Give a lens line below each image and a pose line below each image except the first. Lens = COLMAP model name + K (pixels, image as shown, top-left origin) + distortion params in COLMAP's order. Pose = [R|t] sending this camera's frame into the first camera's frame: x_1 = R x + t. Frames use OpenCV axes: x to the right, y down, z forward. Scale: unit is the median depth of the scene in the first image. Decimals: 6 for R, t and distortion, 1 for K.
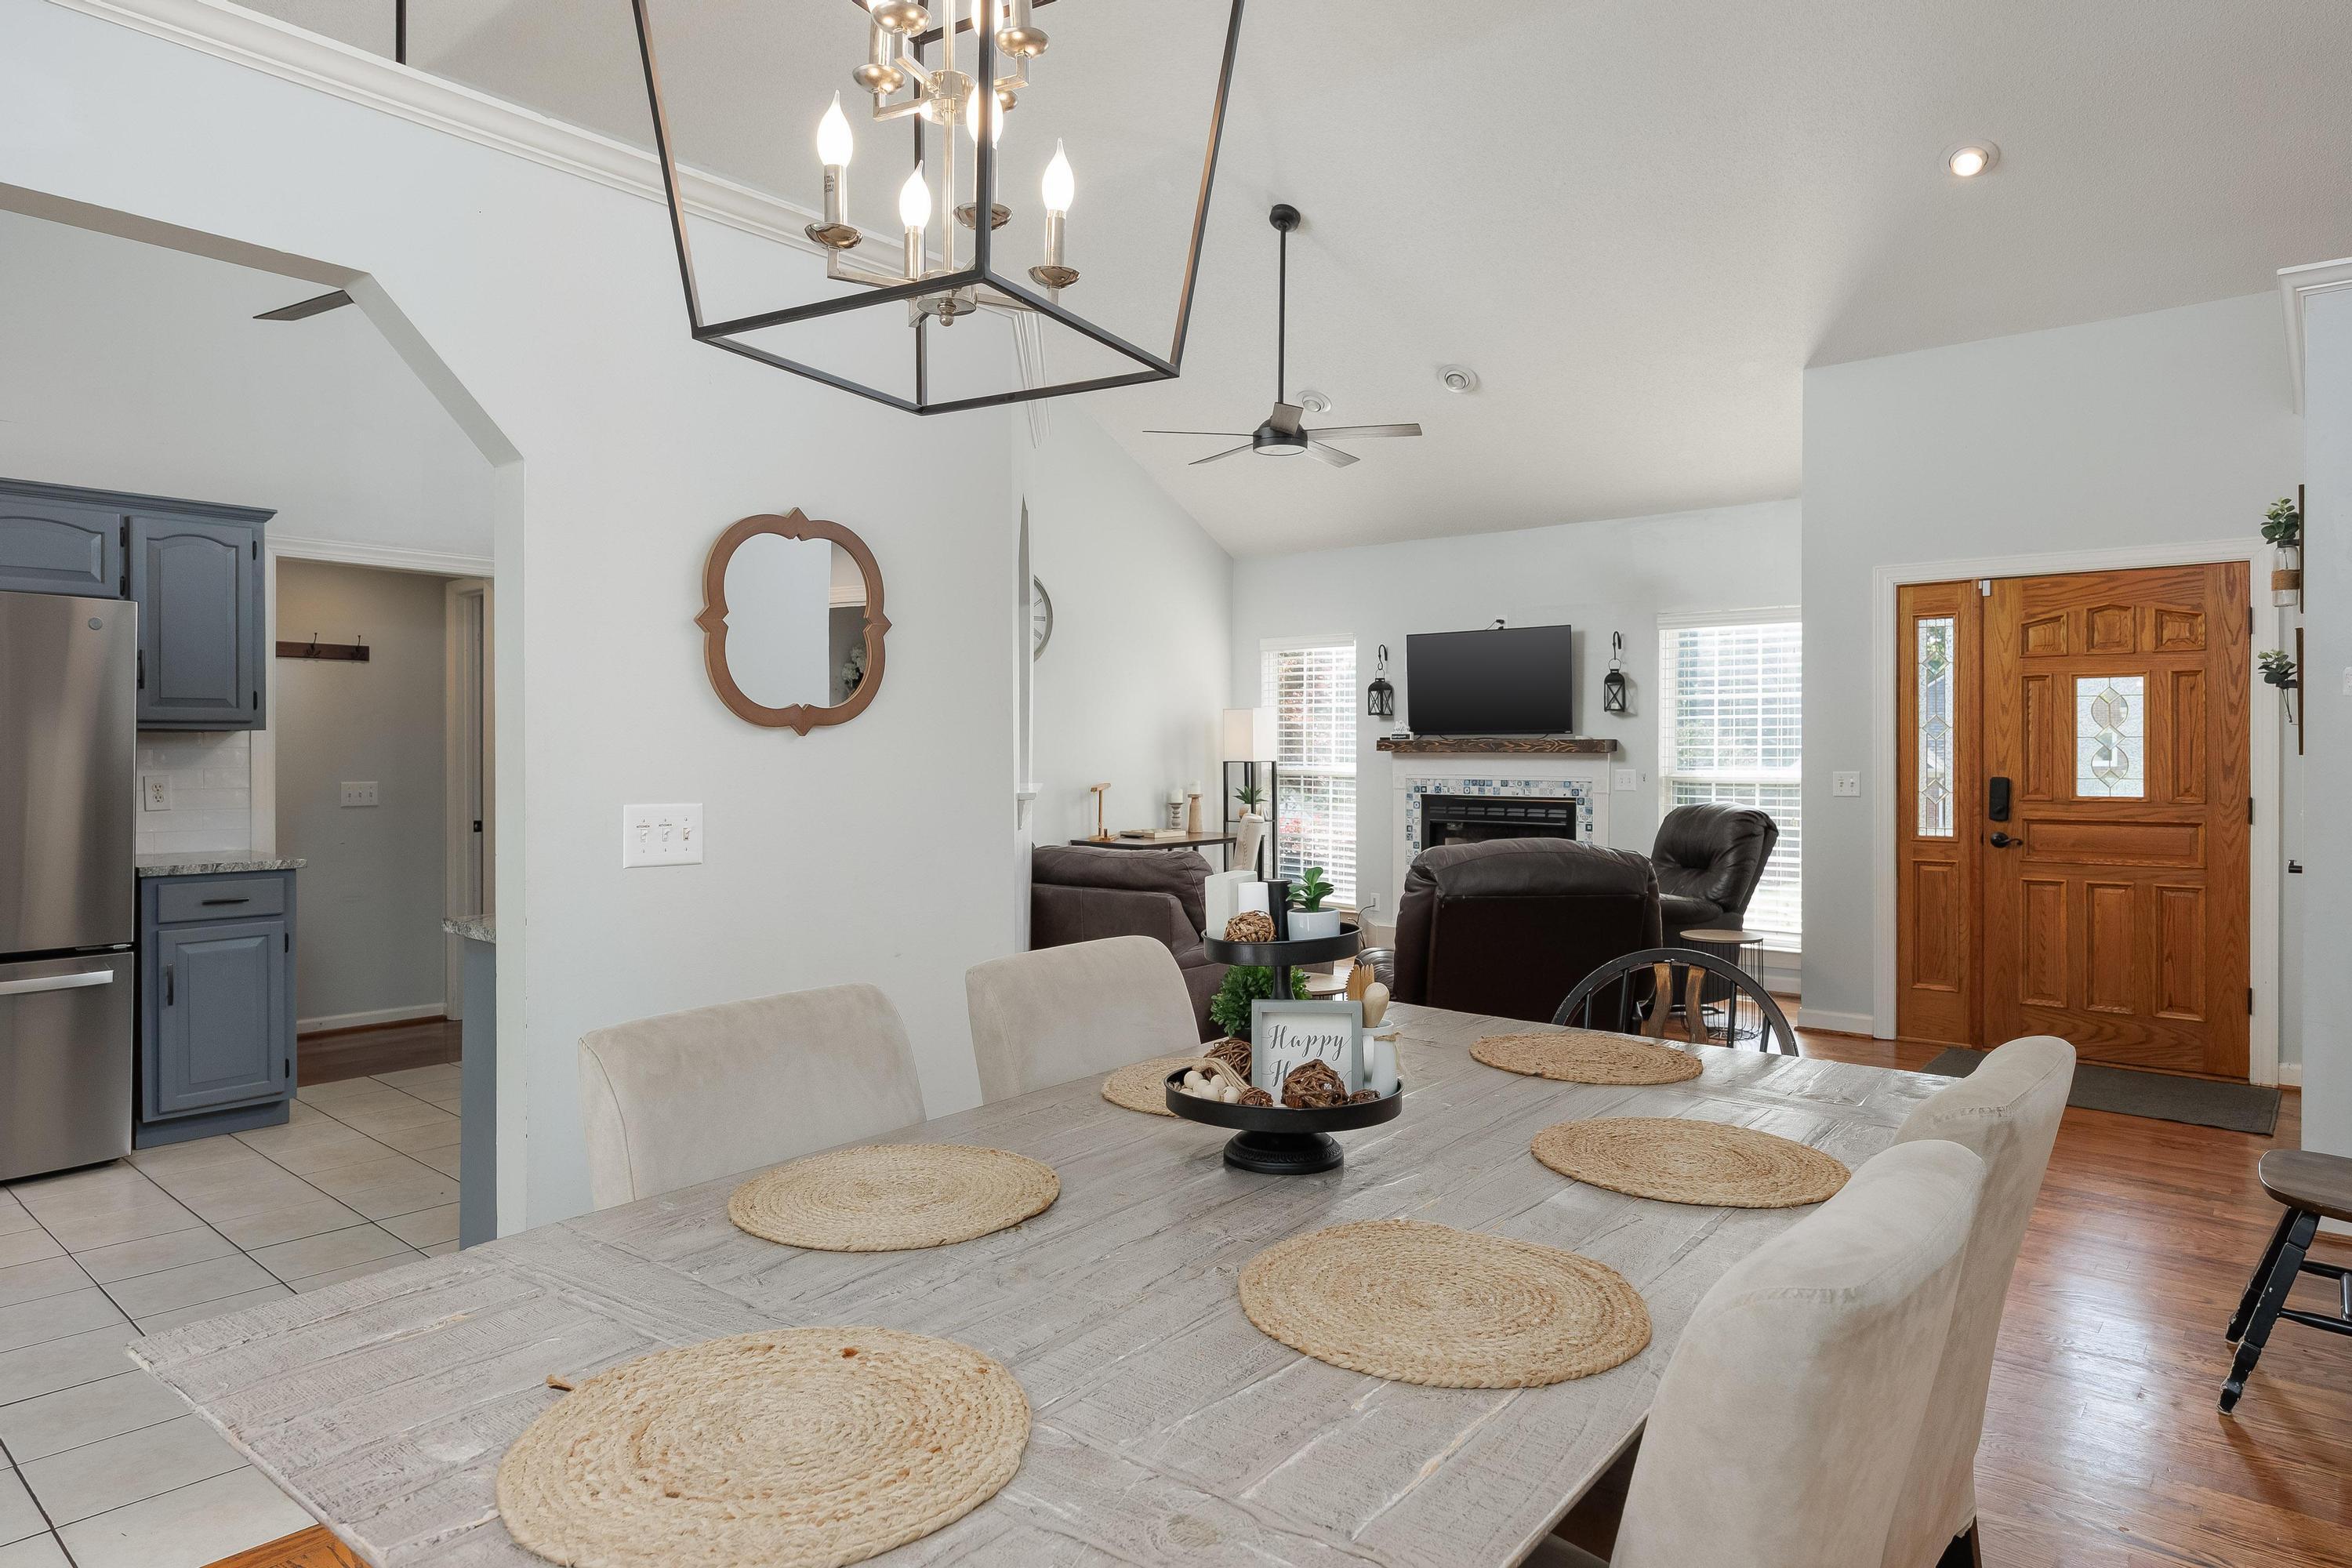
lens RADIAL K [[1362.1, 0, 1176.9], [0, 1362.1, 754.7], [0, 0, 1]] dist [-0.000422, -0.000755]
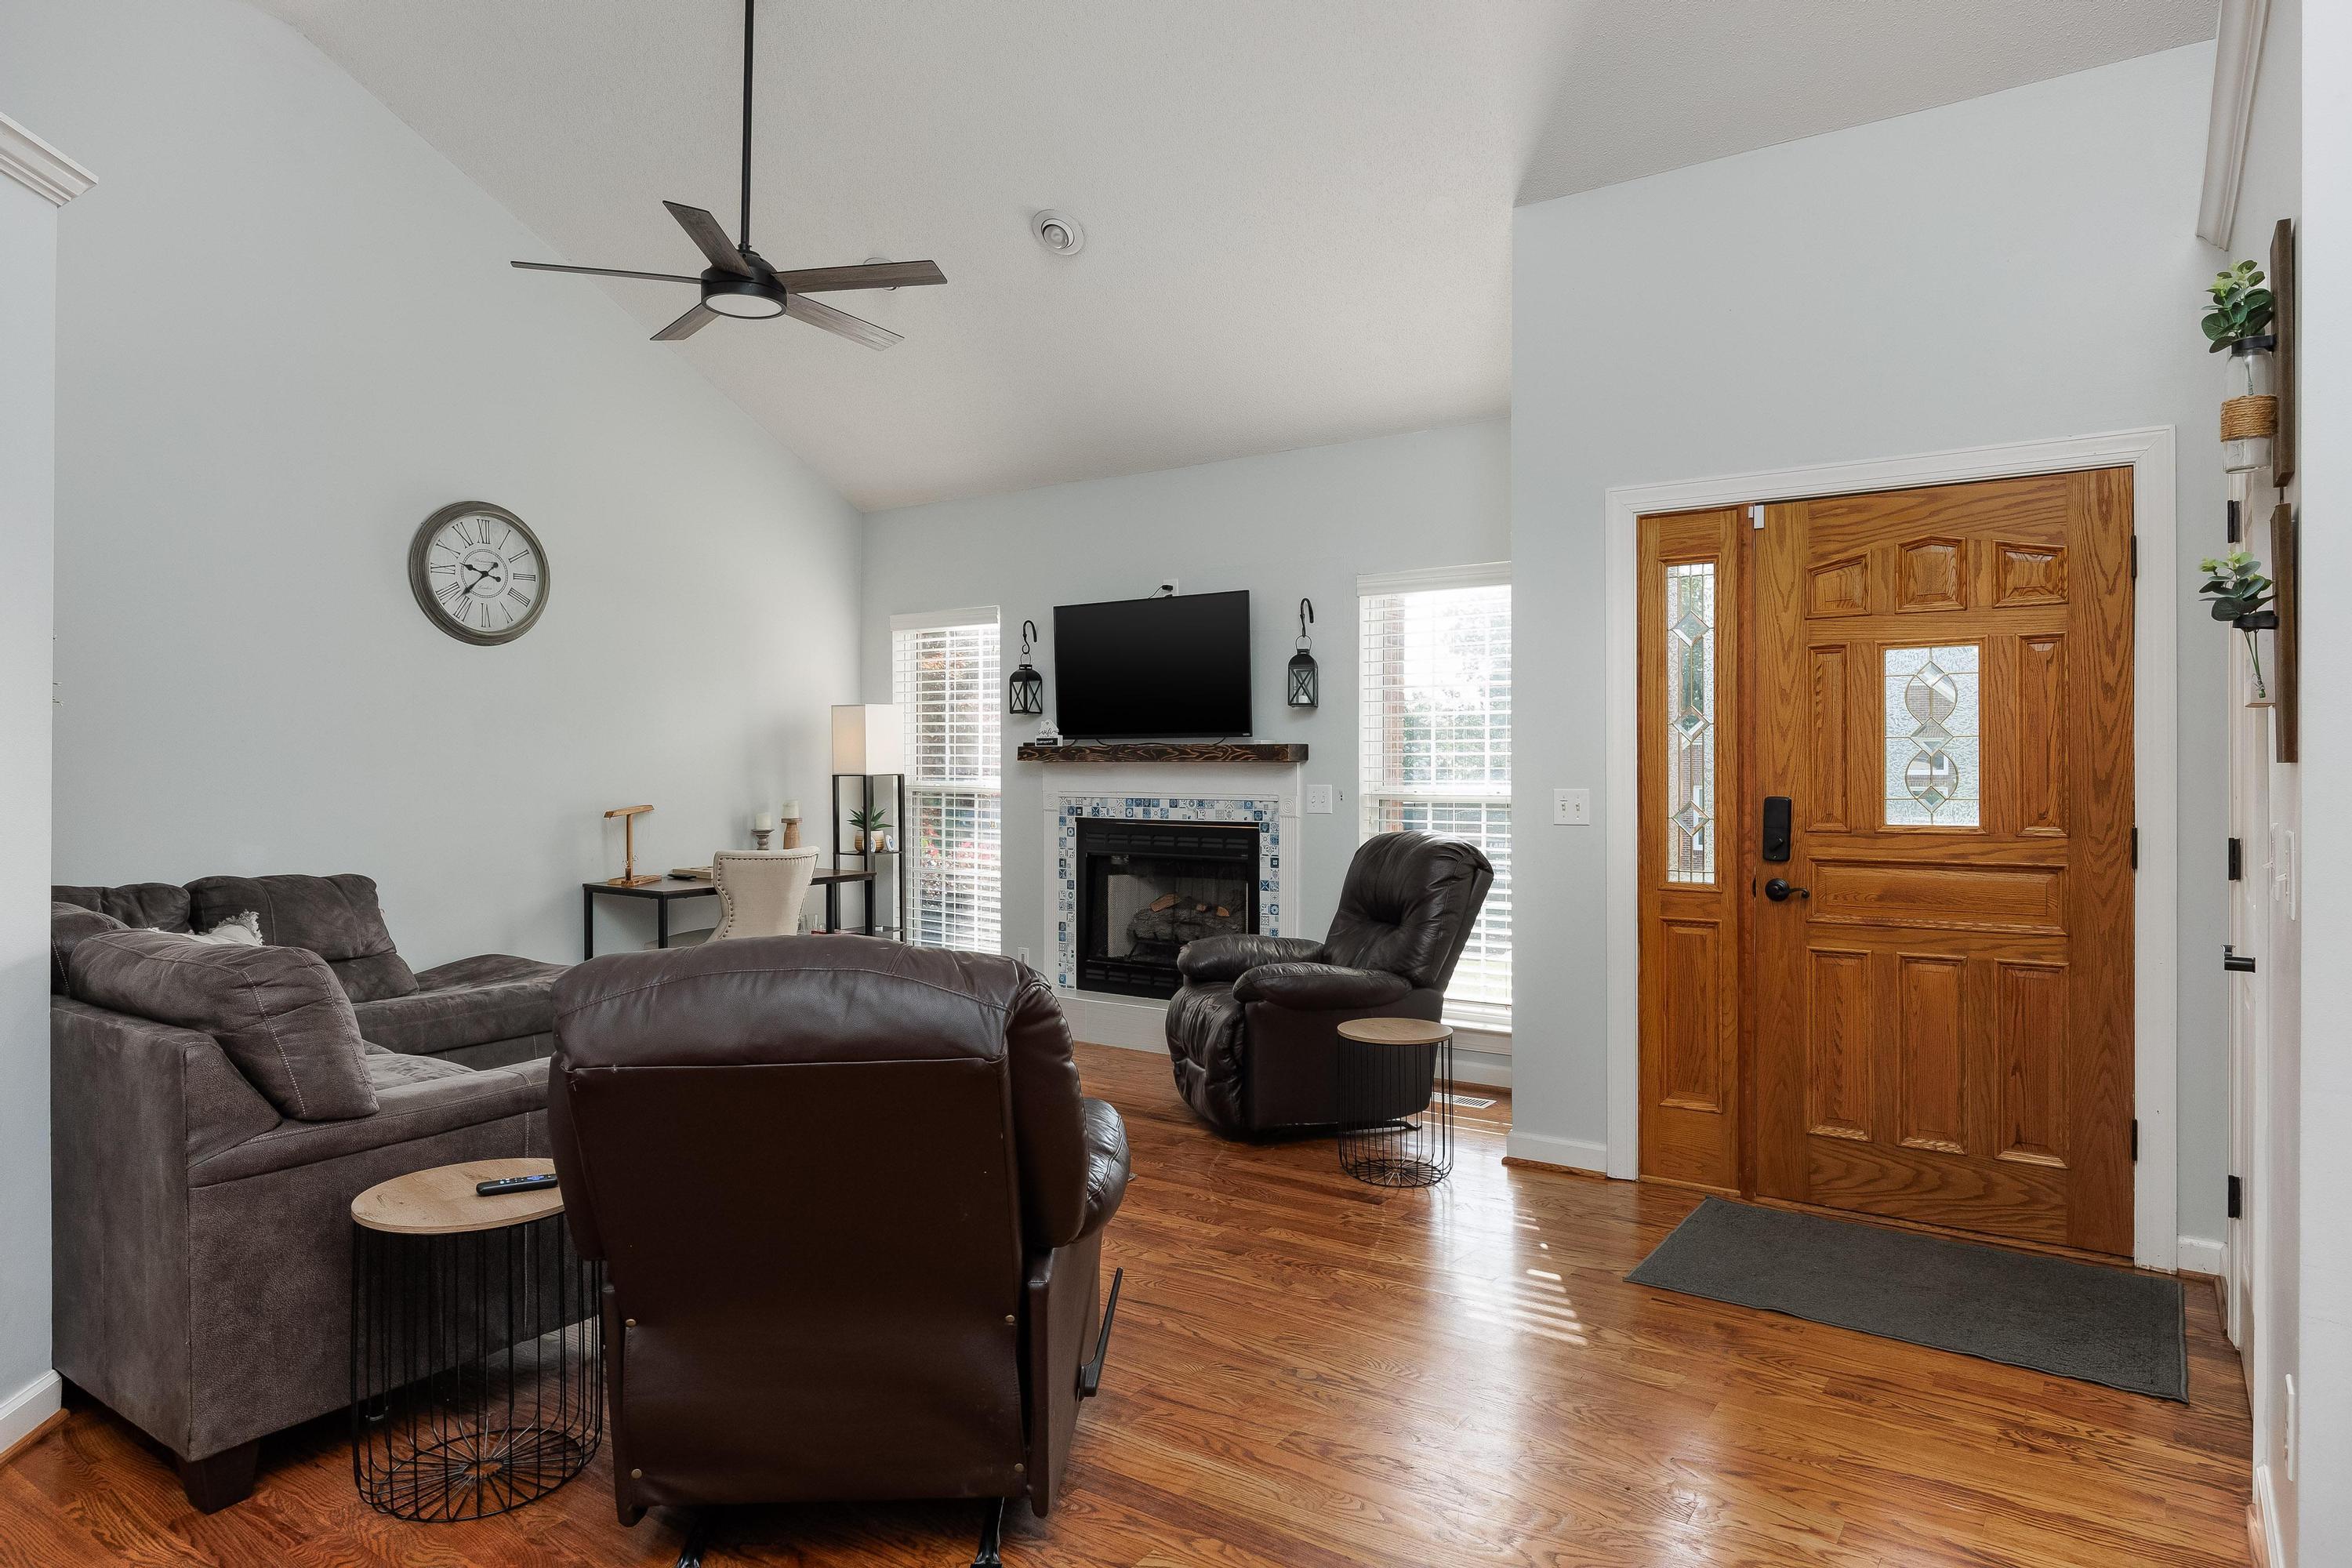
lens RADIAL K [[1377.0, 0, 1172.9], [0, 1377.0, 765.1], [0, 0, 1]] dist [-0.000889, 0.000288]
pose [[0.995816, -0.002125, 0.091359, 0.228981], [0.002164, 0.999998, -0.000321, 0.000436], [-0.091358, 0.000517, 0.995818, 0.327461]]
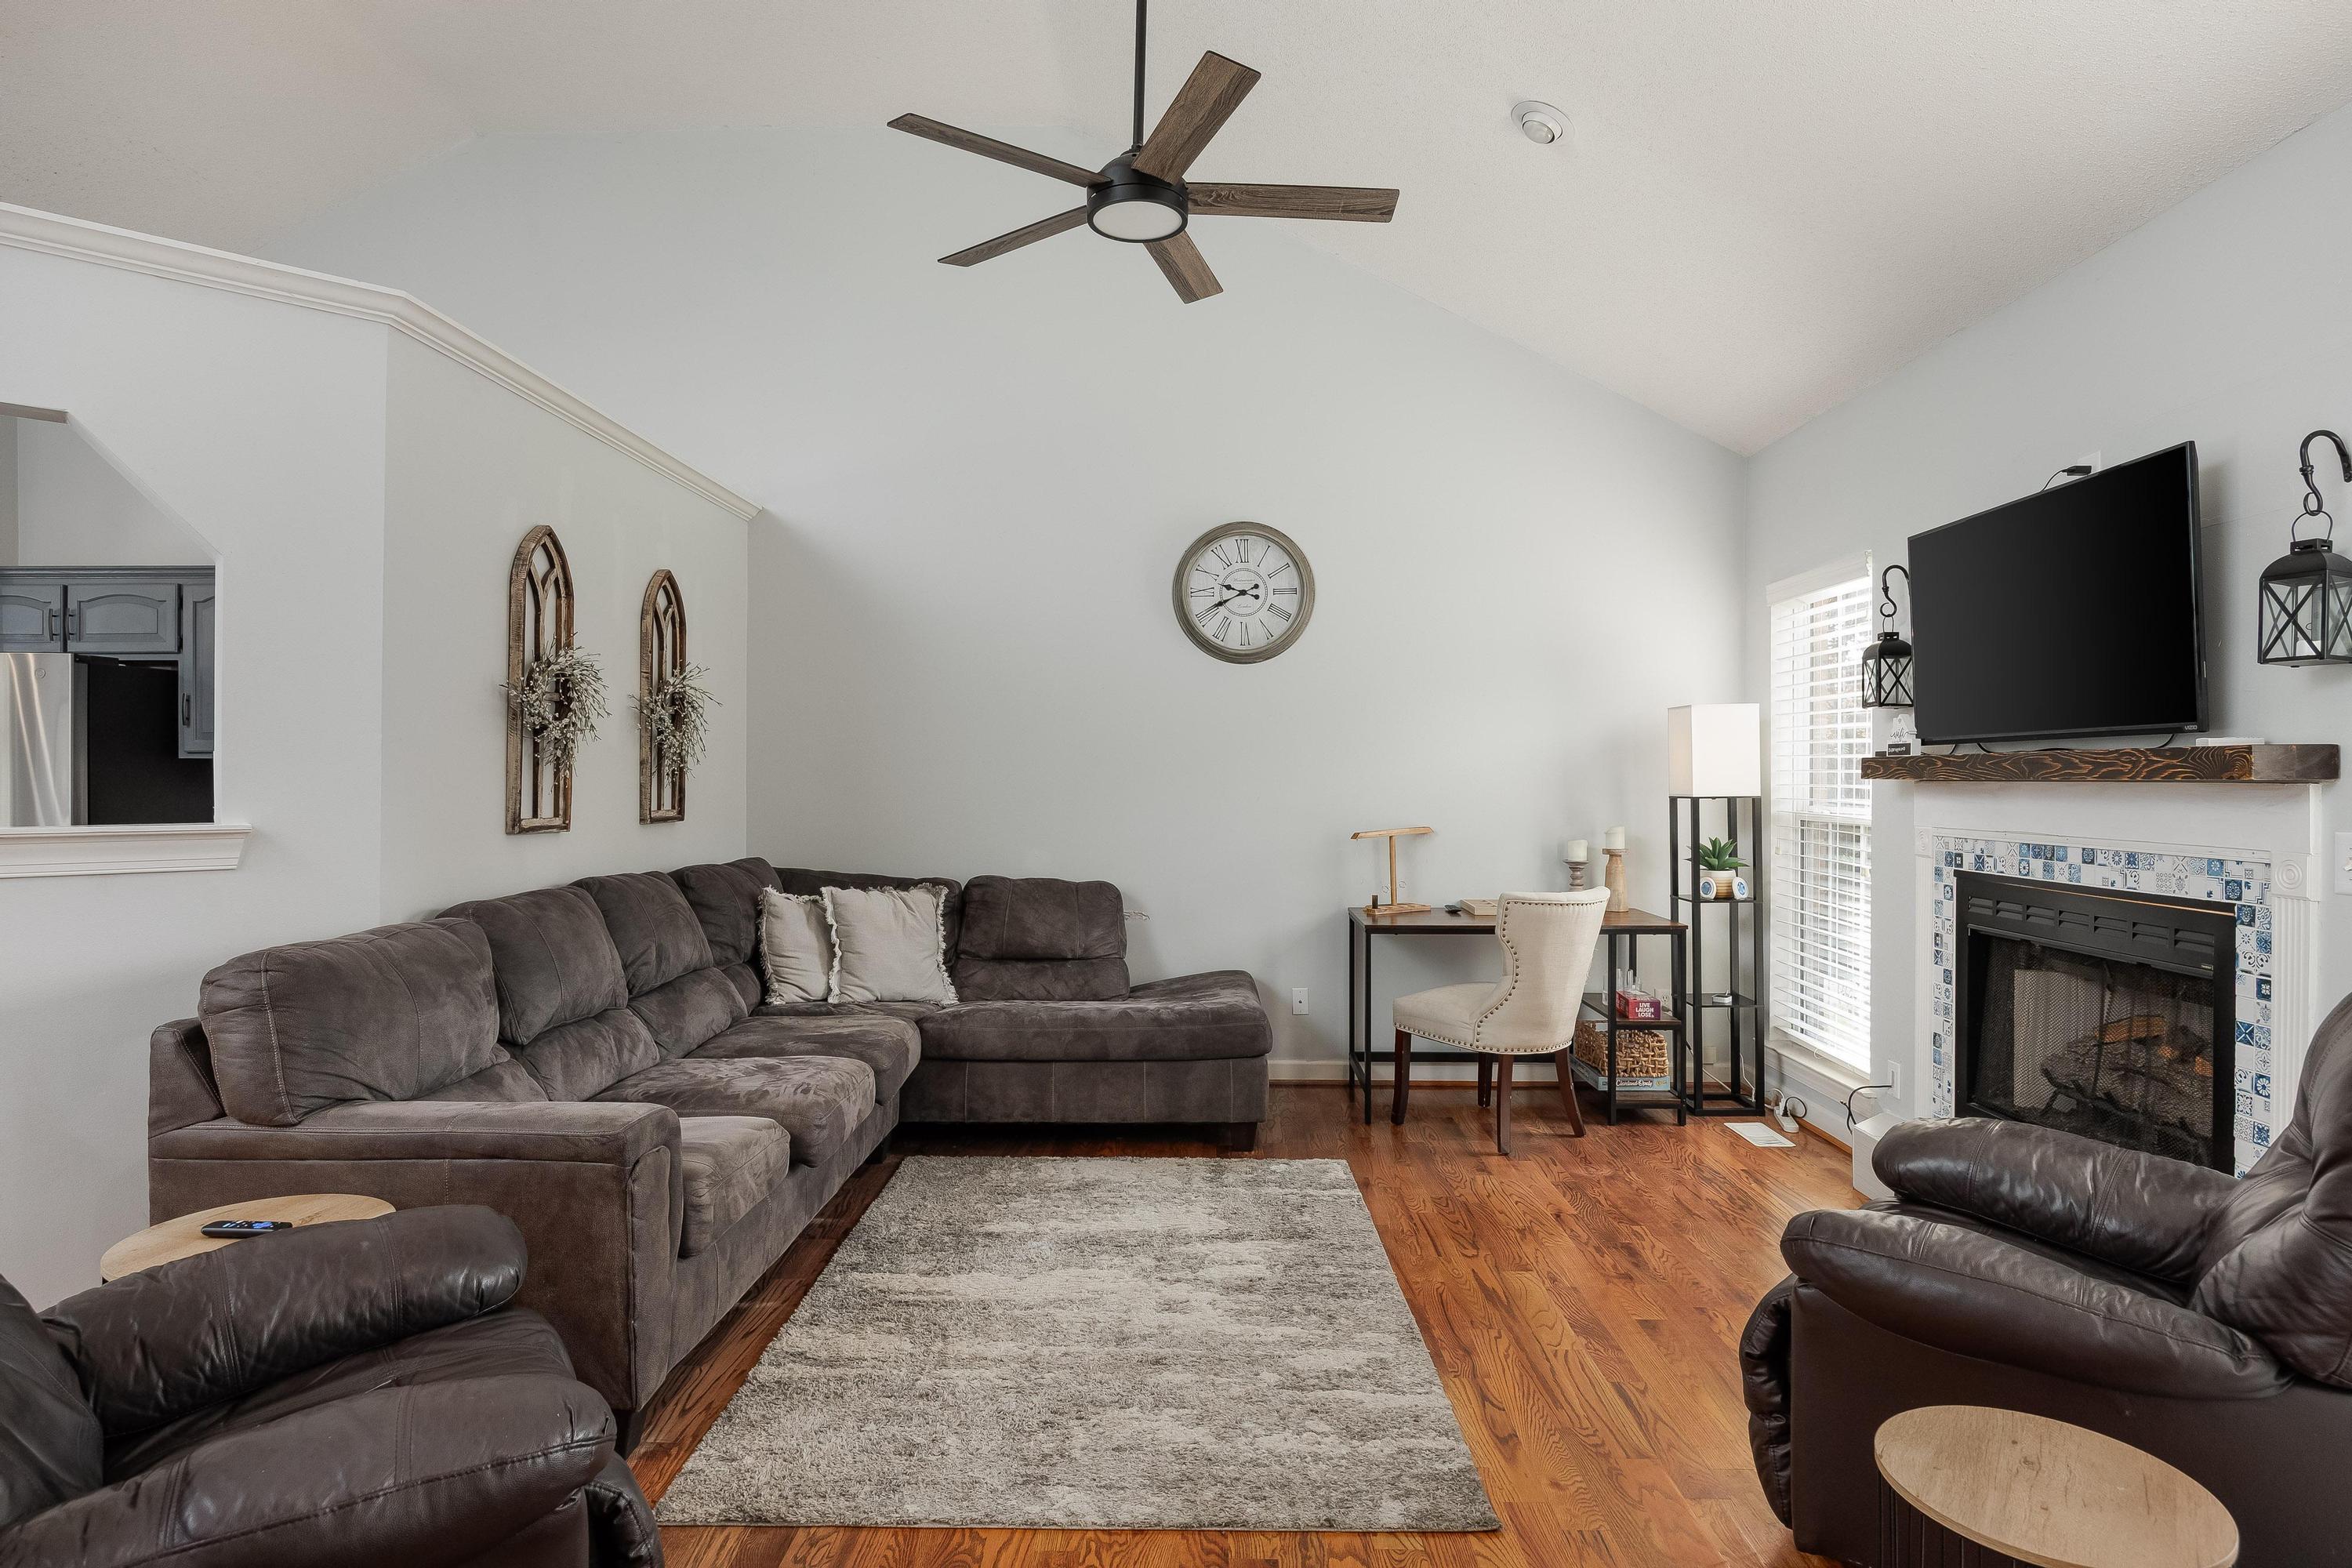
lens RADIAL K [[1244.9, 0, 1168.5], [0, 1244.9, 788.7], [0, 0, 1]] dist [-0.004315, -0.001318]
pose [[0.625809, 0.006338, -0.779951, 0.483799], [-0.003426, 0.999980, 0.005378, -0.000795], [0.779969, -0.000693, 0.625818, 0.727372]]
